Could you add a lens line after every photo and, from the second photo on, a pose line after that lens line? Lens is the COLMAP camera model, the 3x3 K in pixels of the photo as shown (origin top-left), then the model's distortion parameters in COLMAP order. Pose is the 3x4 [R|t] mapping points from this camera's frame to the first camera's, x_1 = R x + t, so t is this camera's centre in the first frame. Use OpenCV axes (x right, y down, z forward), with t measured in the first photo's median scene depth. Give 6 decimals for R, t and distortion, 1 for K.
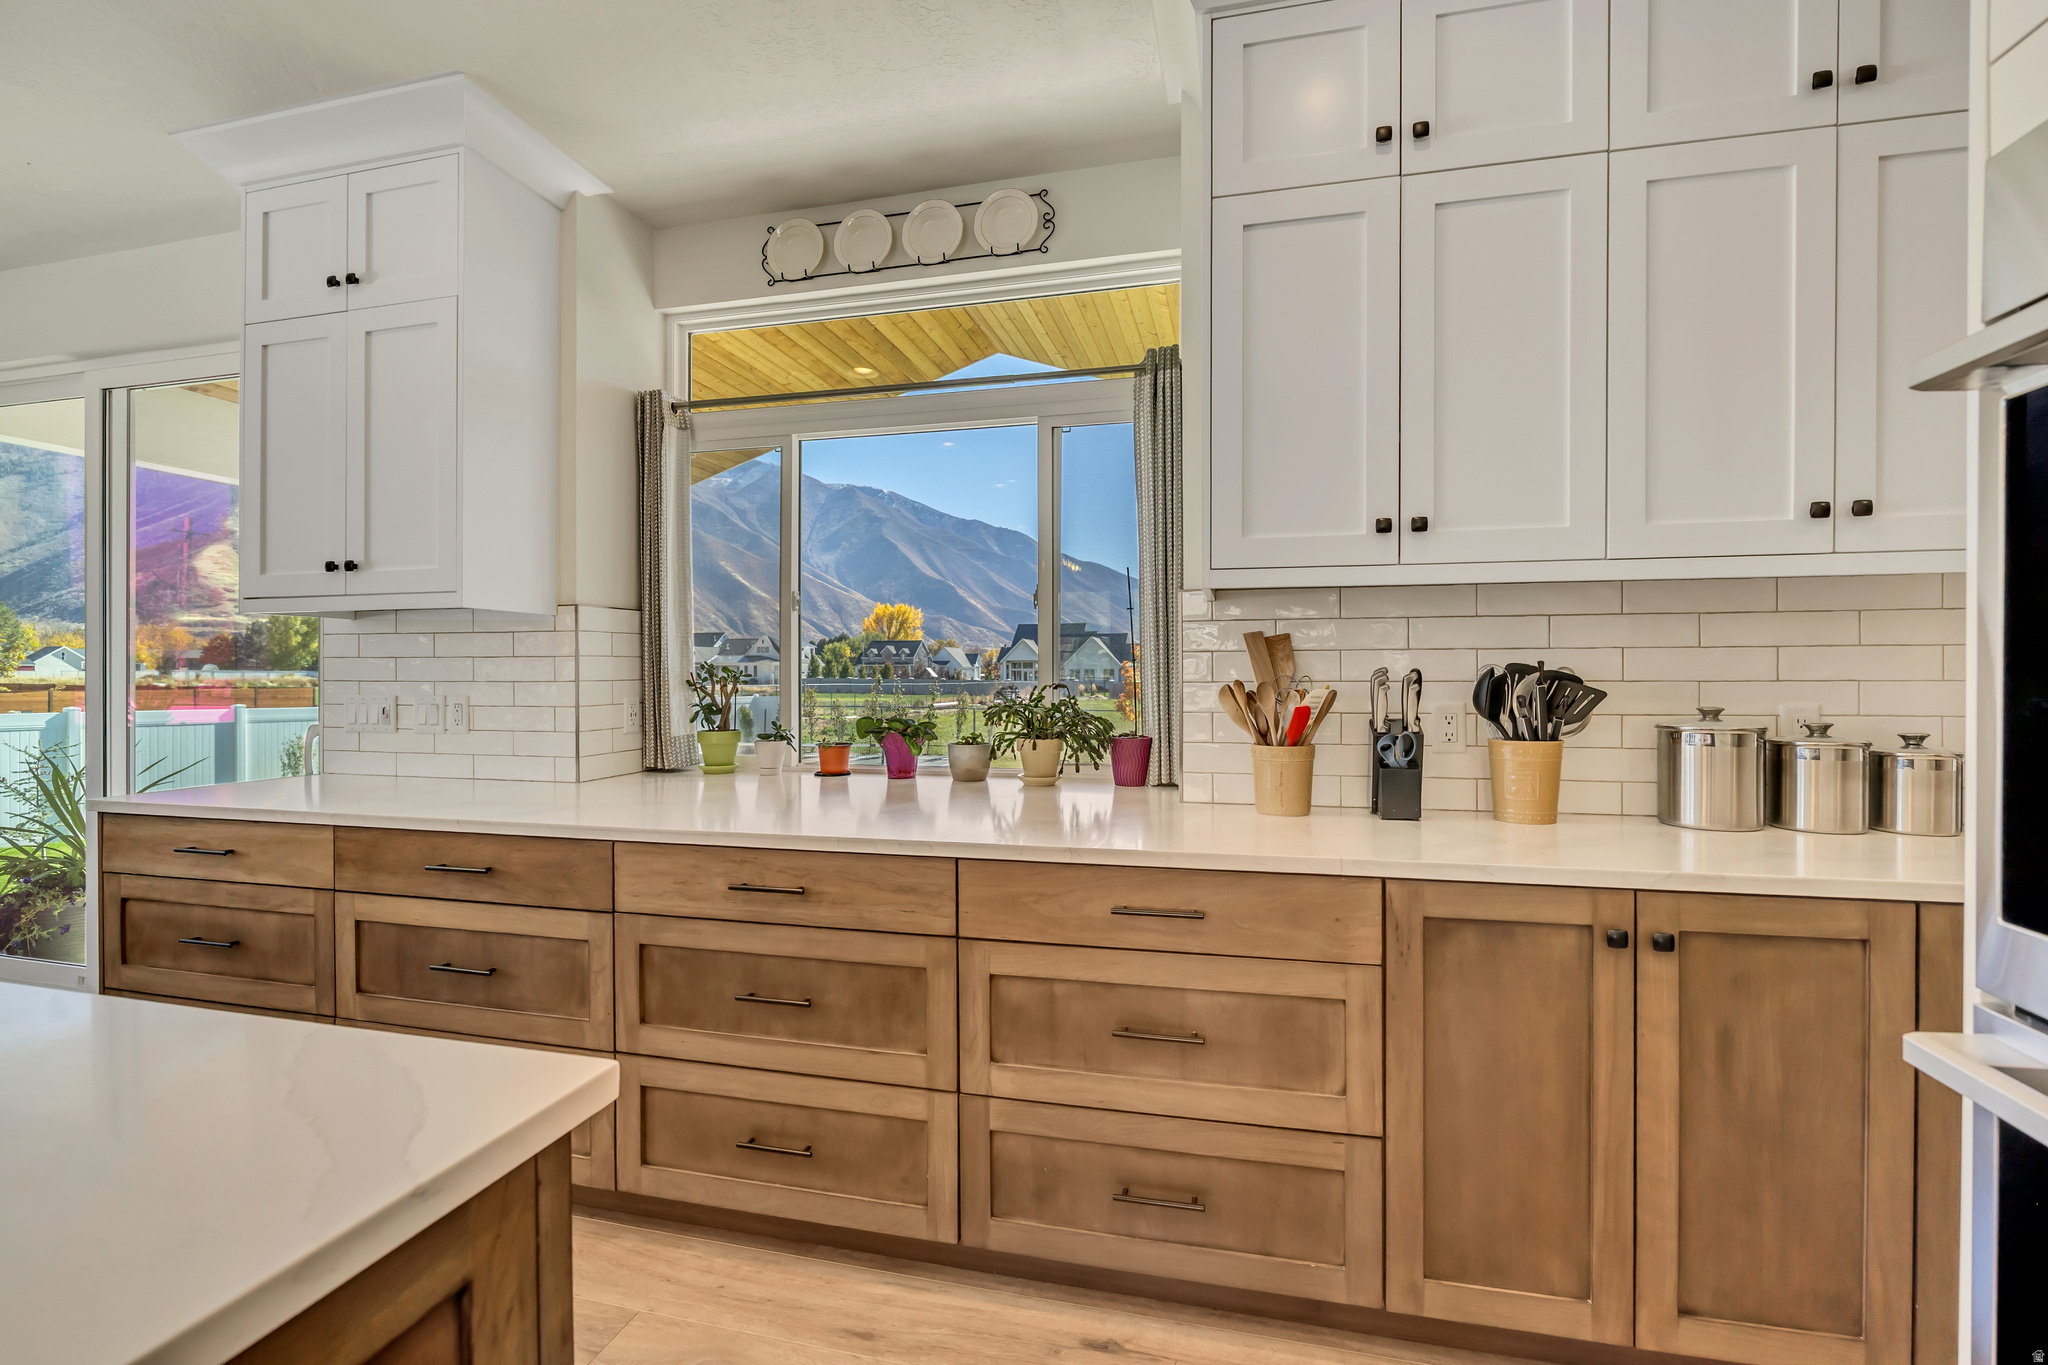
lens RADIAL K [[890.6, 0, 1023.7], [0, 890.6, 684.3], [0, 0, 1]] dist [-0.005535, -0.000299]
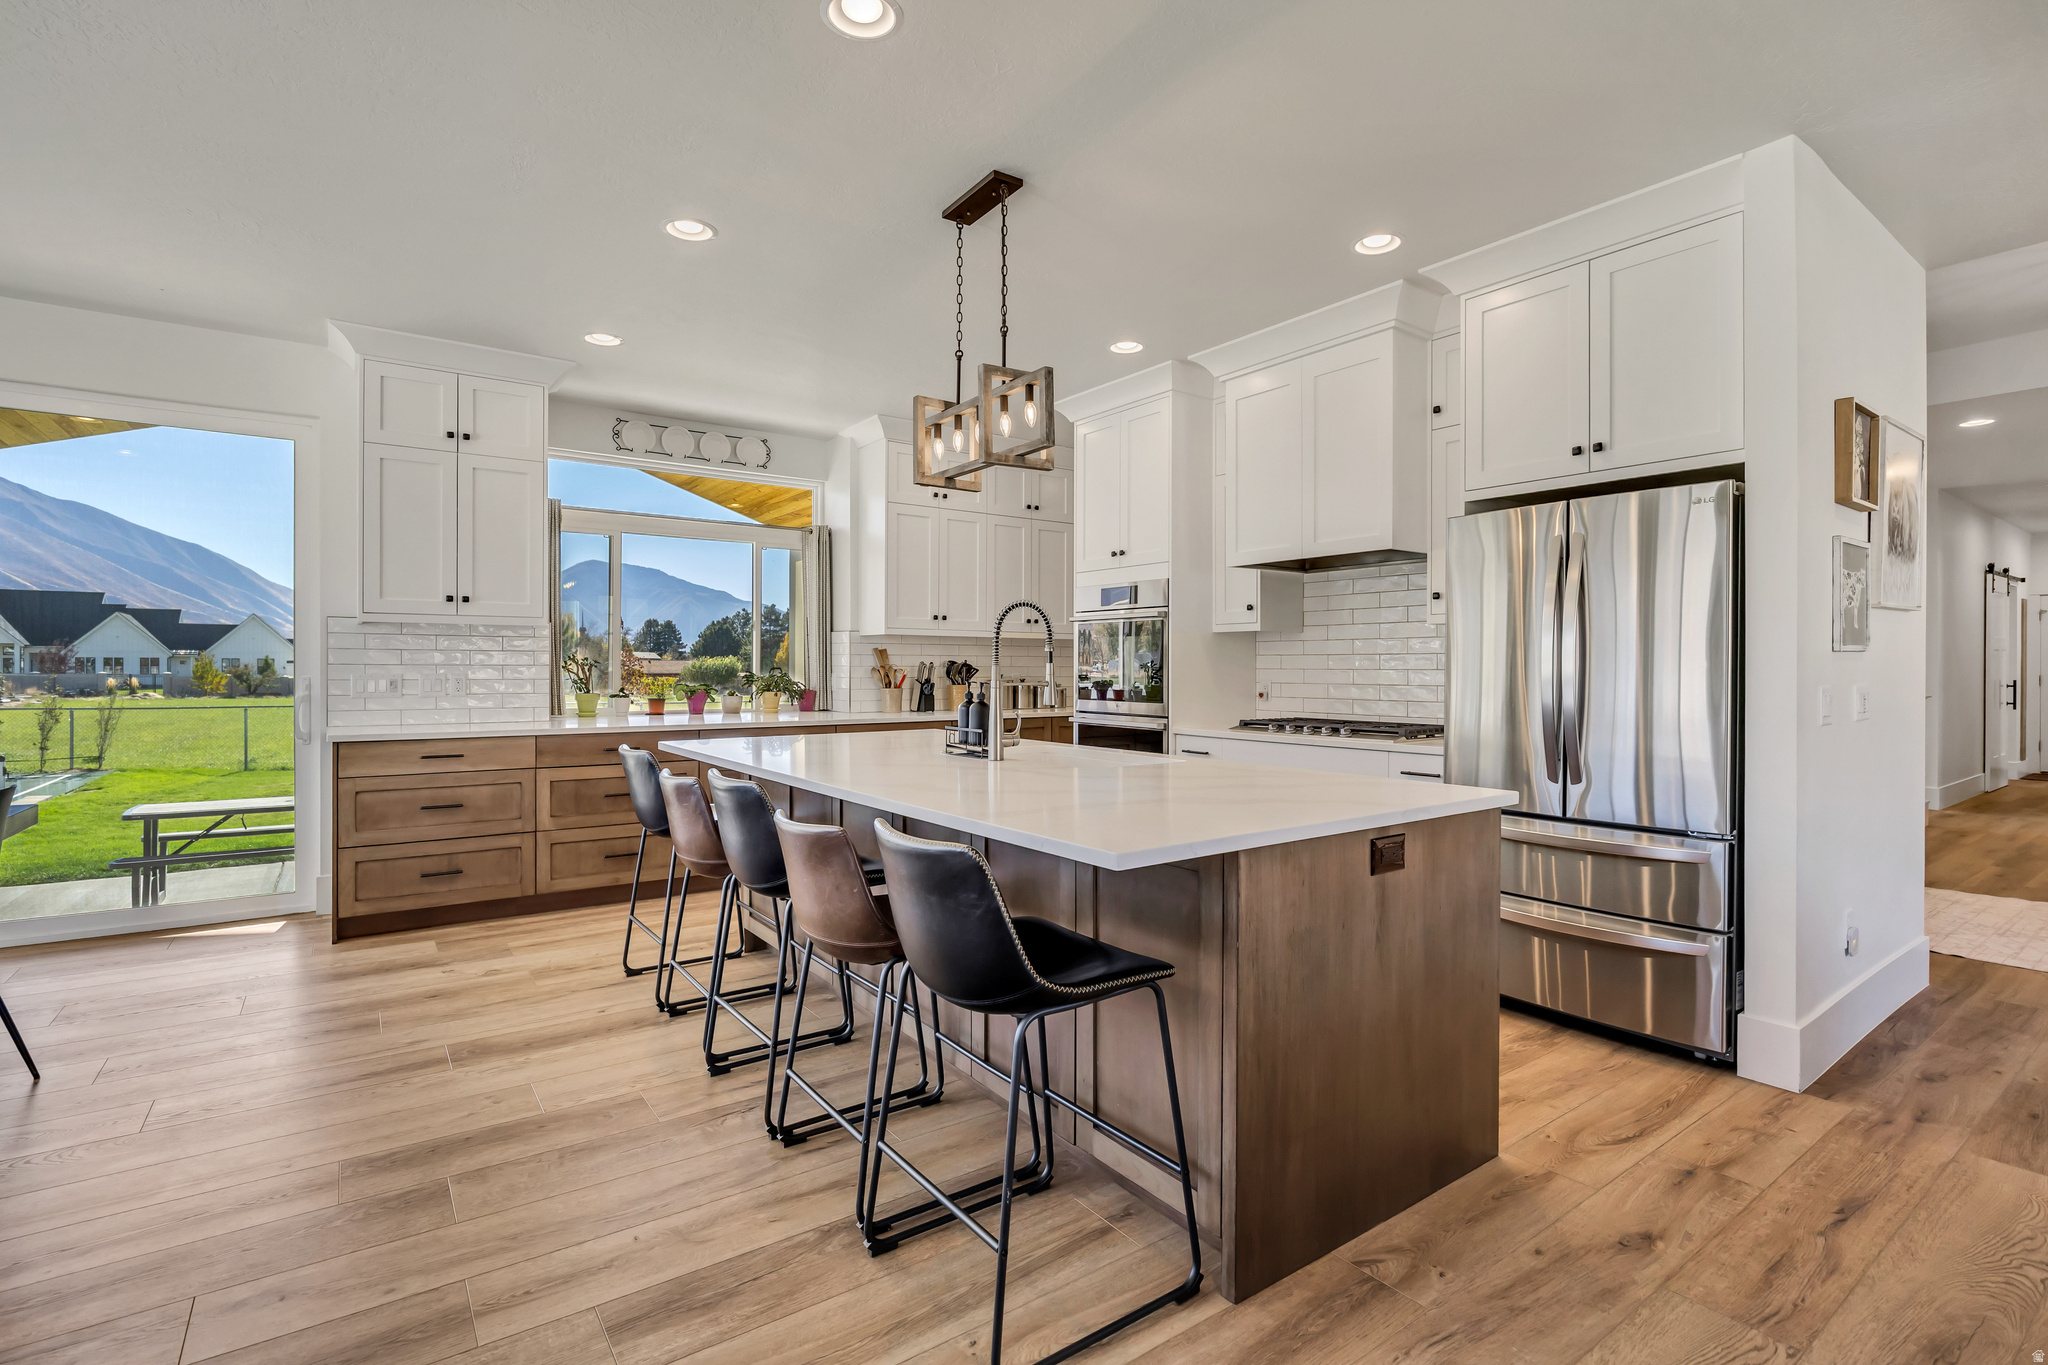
lens RADIAL K [[953.9, 0, 1030.3], [0, 953.9, 670.8], [0, 0, 1]] dist [-0.019498, -0.000006]
pose [[0.640380, 0.000750, 0.768058, -1.792735], [0.003150, 0.999989, -0.003604, 0.023924], [-0.768052, 0.004727, 0.640370, -1.299178]]
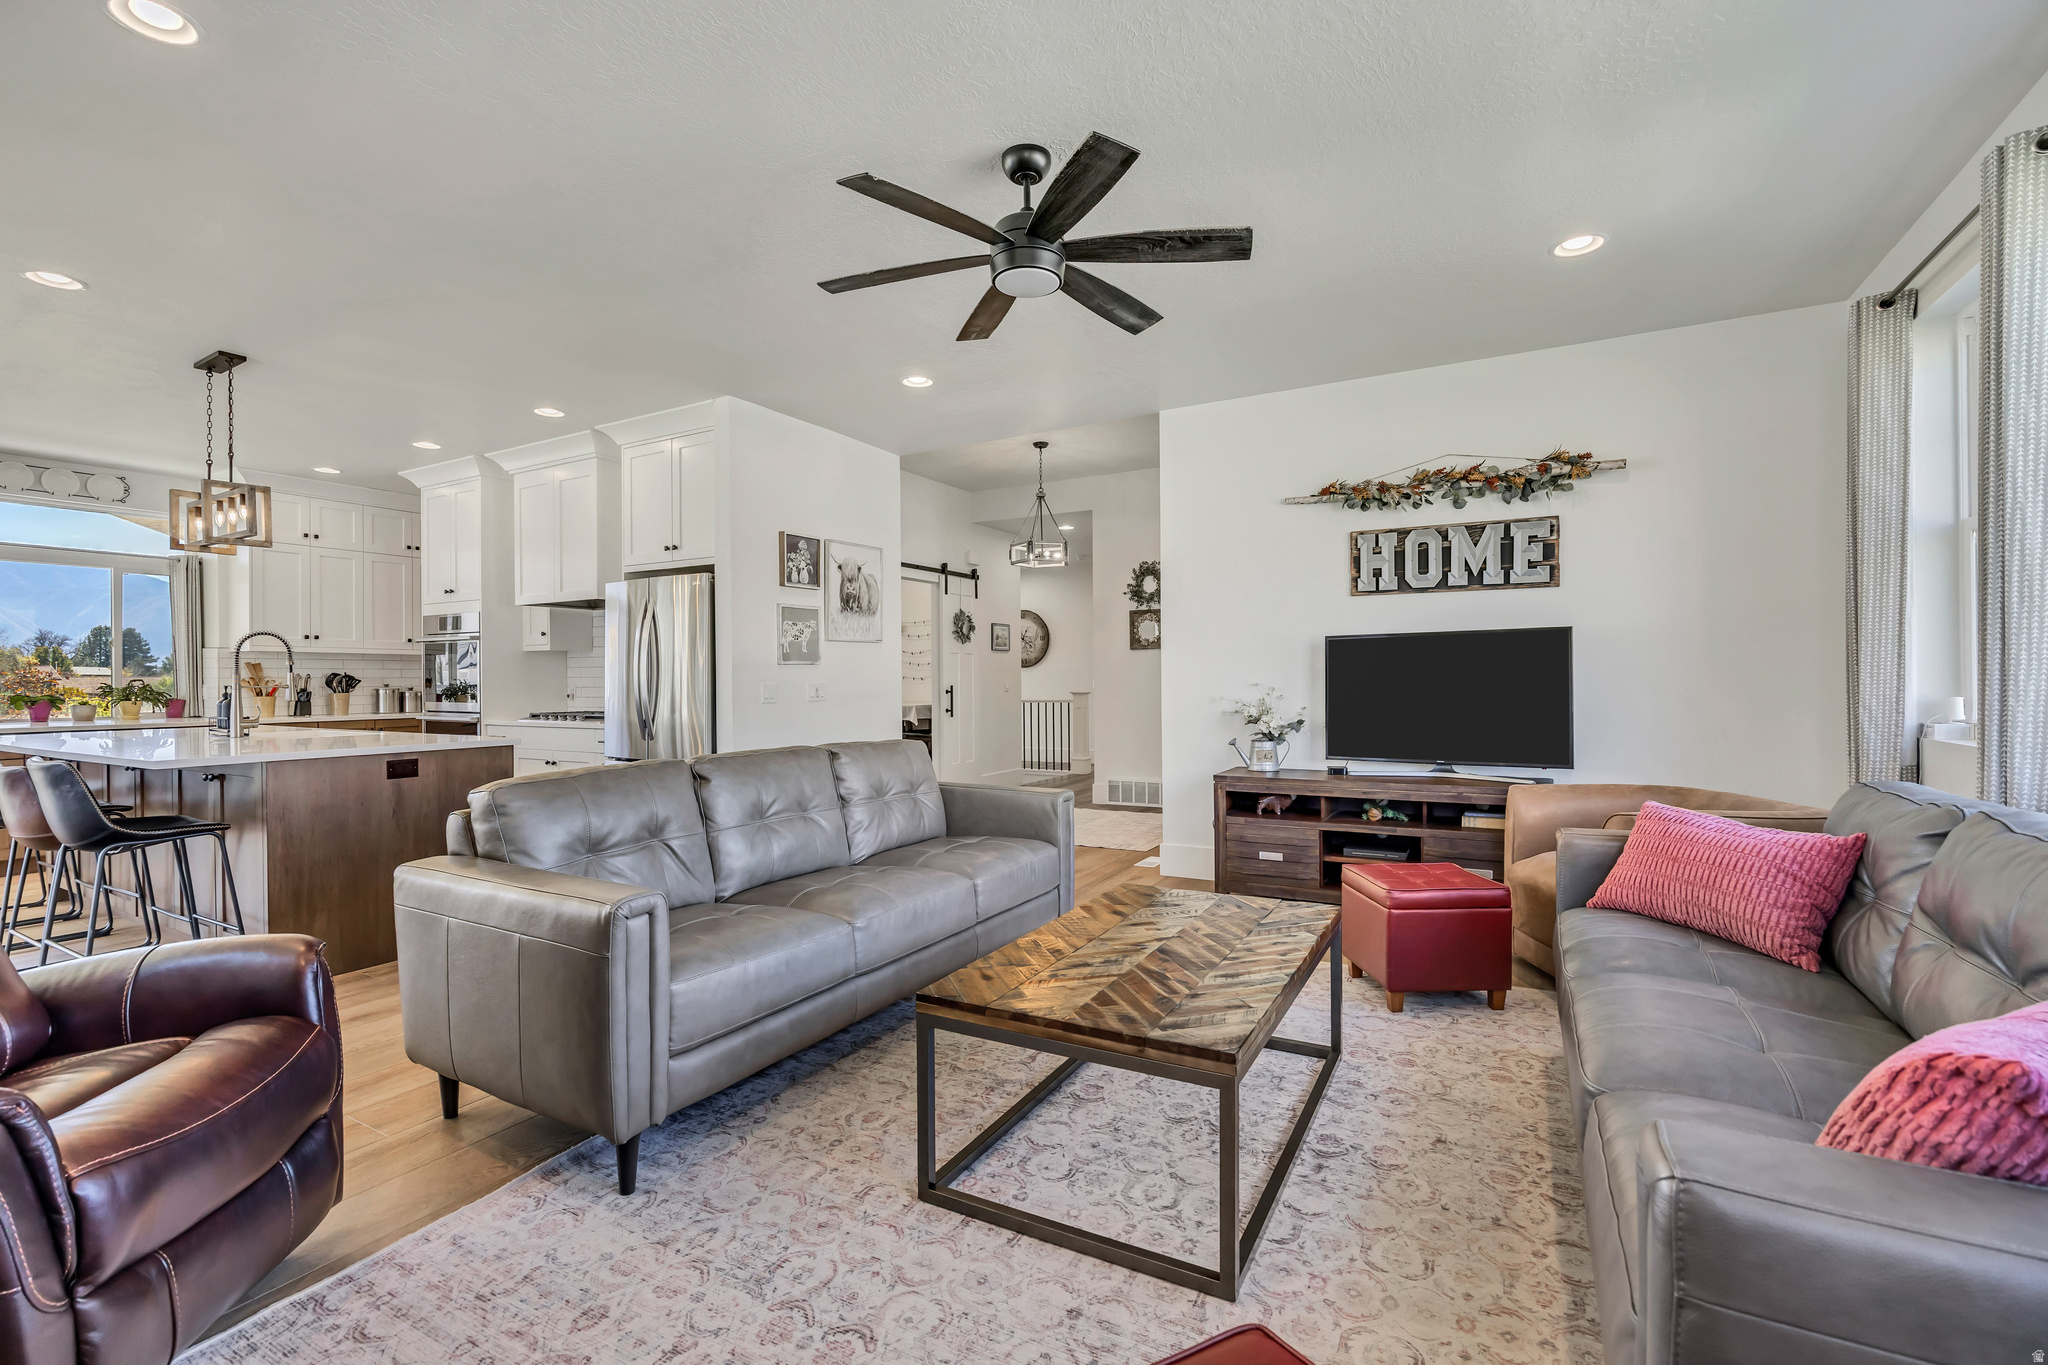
lens RADIAL K [[890.6, 0, 1005.3], [0, 890.6, 683.0], [0, 0, 1]] dist [-0.005535, -0.000299]
pose [[0.276085, -0.003057, 0.961128, -2.199577], [0.013156, 0.999913, -0.000599, 0.057111], [-0.961043, 0.012810, 0.276101, -2.661729]]
